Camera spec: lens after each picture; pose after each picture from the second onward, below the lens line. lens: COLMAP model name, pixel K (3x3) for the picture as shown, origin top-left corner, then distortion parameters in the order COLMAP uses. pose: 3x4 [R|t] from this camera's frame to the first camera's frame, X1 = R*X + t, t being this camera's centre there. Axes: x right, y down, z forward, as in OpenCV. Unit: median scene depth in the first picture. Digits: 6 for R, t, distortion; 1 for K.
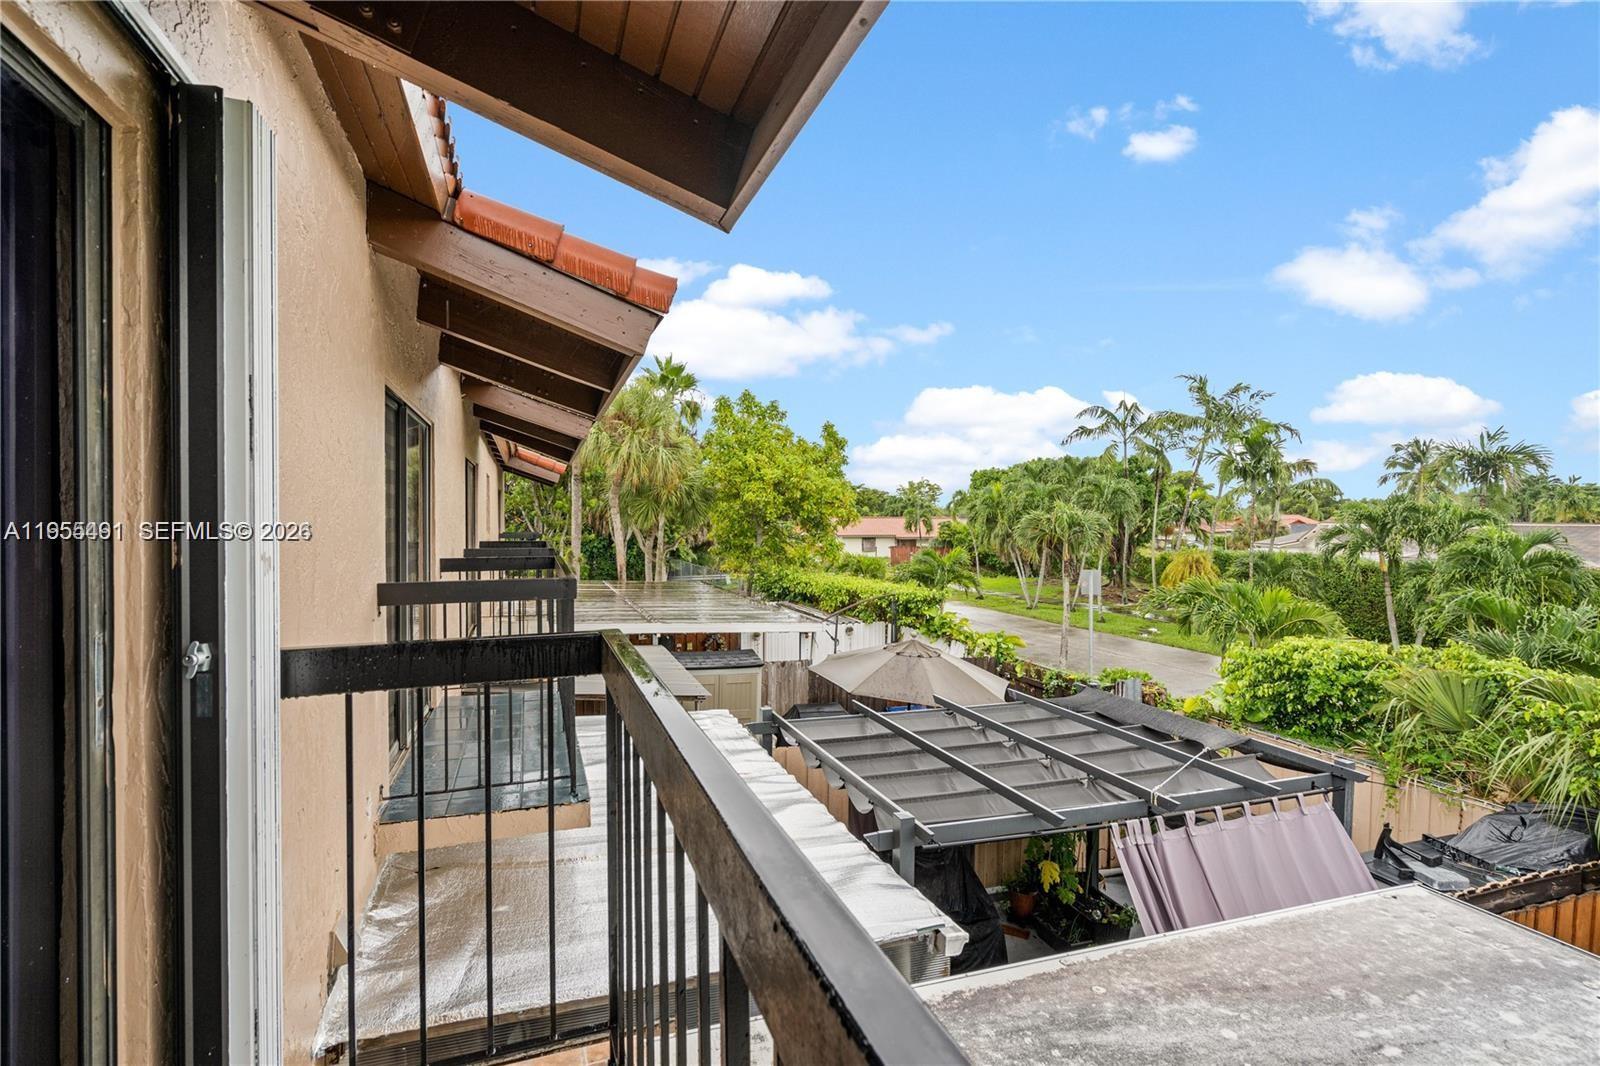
lens RADIAL K [[731.7, 0, 804.6], [0, 731.7, 530.4], [0, 0, 1]] dist [-0.004590, 0.002136]
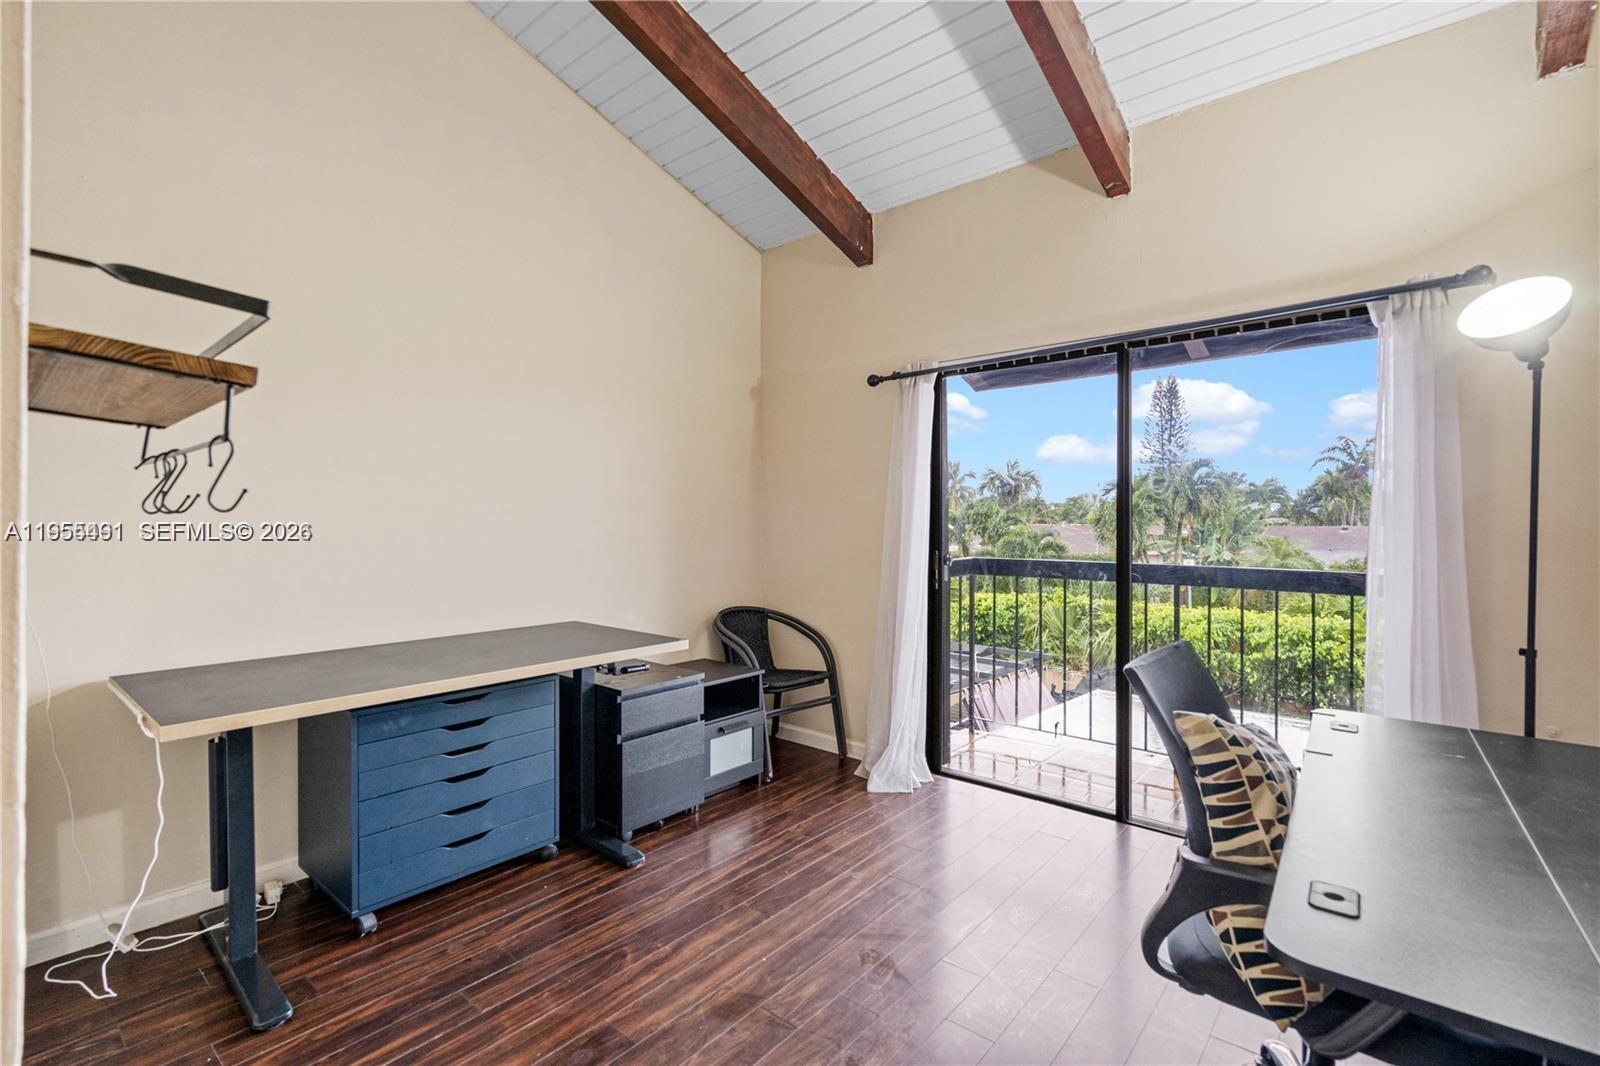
lens RADIAL K [[731.7, 0, 789.5], [0, 731.7, 531.0], [0, 0, 1]] dist [-0.004590, 0.002136]
pose [[0.875691, -0.005310, 0.482843, -0.226353], [0.006629, 0.999978, -0.001026, 0.004958], [-0.482826, 0.004099, 0.875707, -0.099483]]
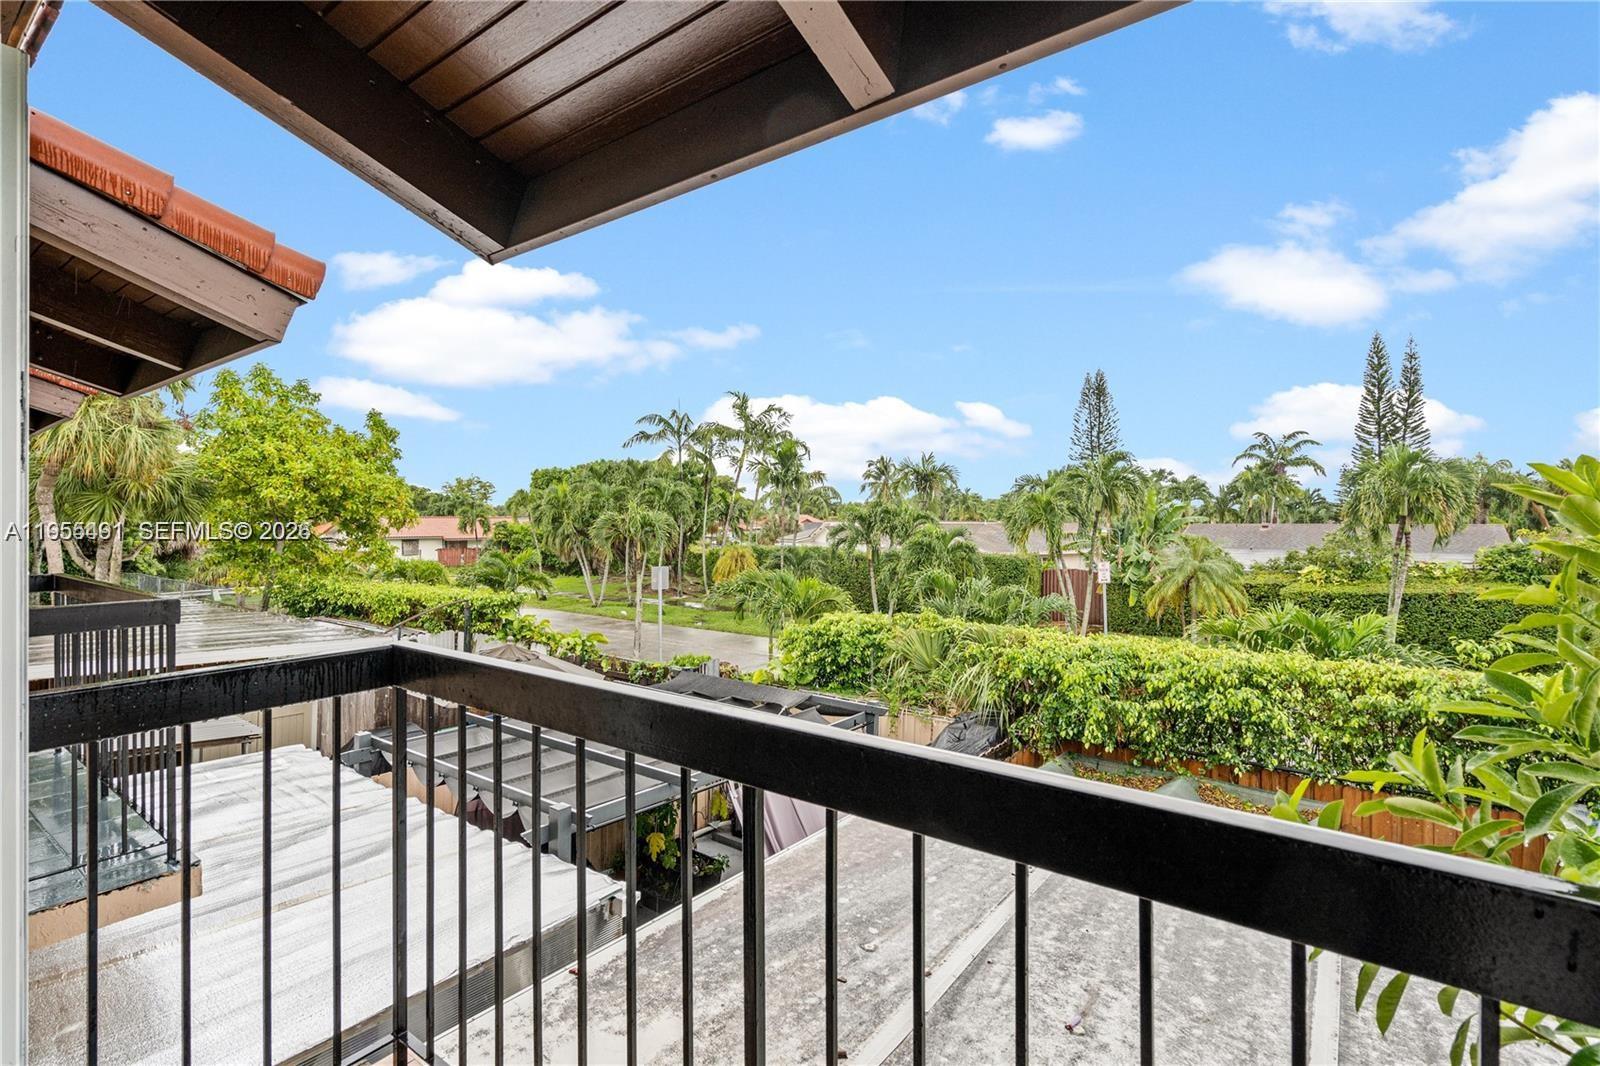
lens RADIAL K [[731.7, 0, 795.1], [0, 731.7, 523.5], [0, 0, 1]] dist [-0.004590, 0.002136]
pose [[0.834879, -0.004847, 0.550413, -0.040086], [0.009513, 0.999939, -0.005624, -0.001926], [-0.550352, 0.009931, 0.834874, -0.016816]]
